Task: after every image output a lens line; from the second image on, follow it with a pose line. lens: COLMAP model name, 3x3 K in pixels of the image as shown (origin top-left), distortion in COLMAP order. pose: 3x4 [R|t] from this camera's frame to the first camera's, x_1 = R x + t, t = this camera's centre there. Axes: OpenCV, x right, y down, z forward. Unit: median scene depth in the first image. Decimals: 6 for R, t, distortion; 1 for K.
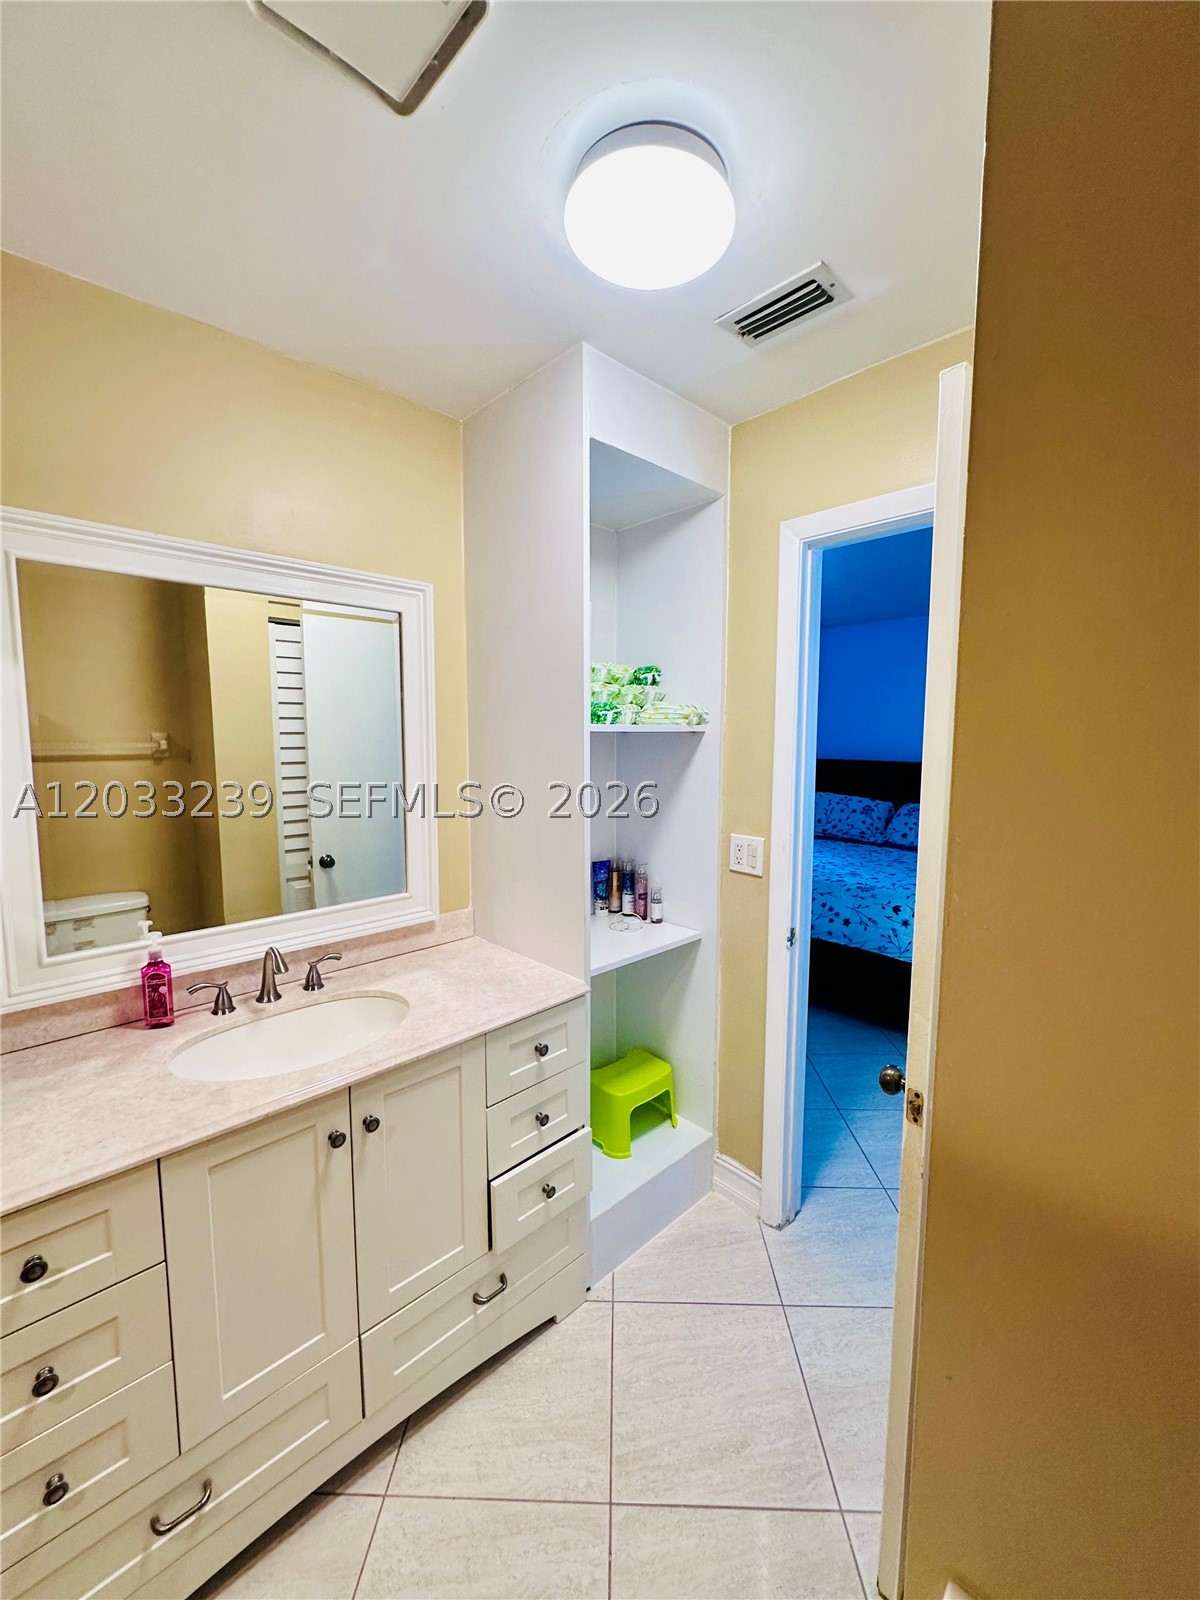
lens RADIAL K [[638.7, 0, 600.0], [0, 638.7, 800.0], [0, 0, 1]] dist [-0.002051, -0.000087]
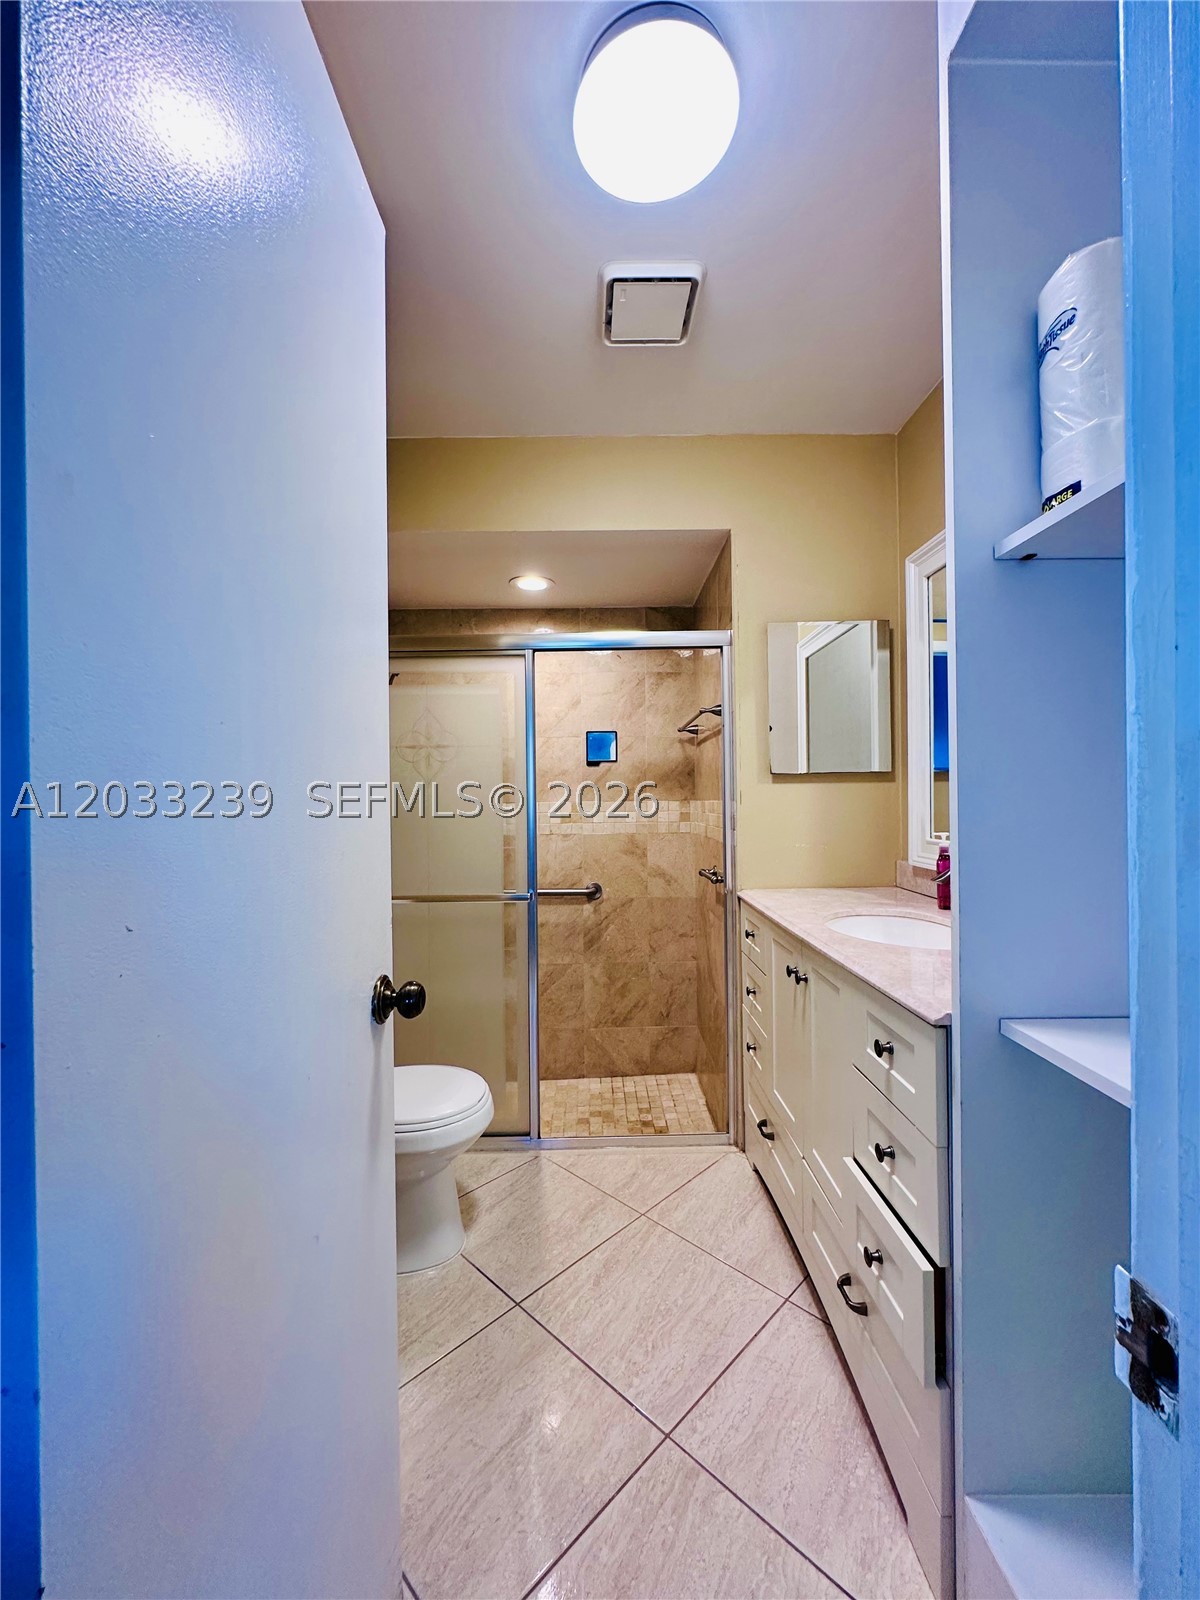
lens RADIAL K [[638.7, 0, 600.0], [0, 638.7, 800.0], [0, 0, 1]] dist [-0.002051, -0.000087]
pose [[-0.681566, 0.011224, -0.731670, 0.300992], [-0.061342, 0.995487, 0.072413, 0.040157], [0.729181, 0.094237, -0.677801, 0.580837]]
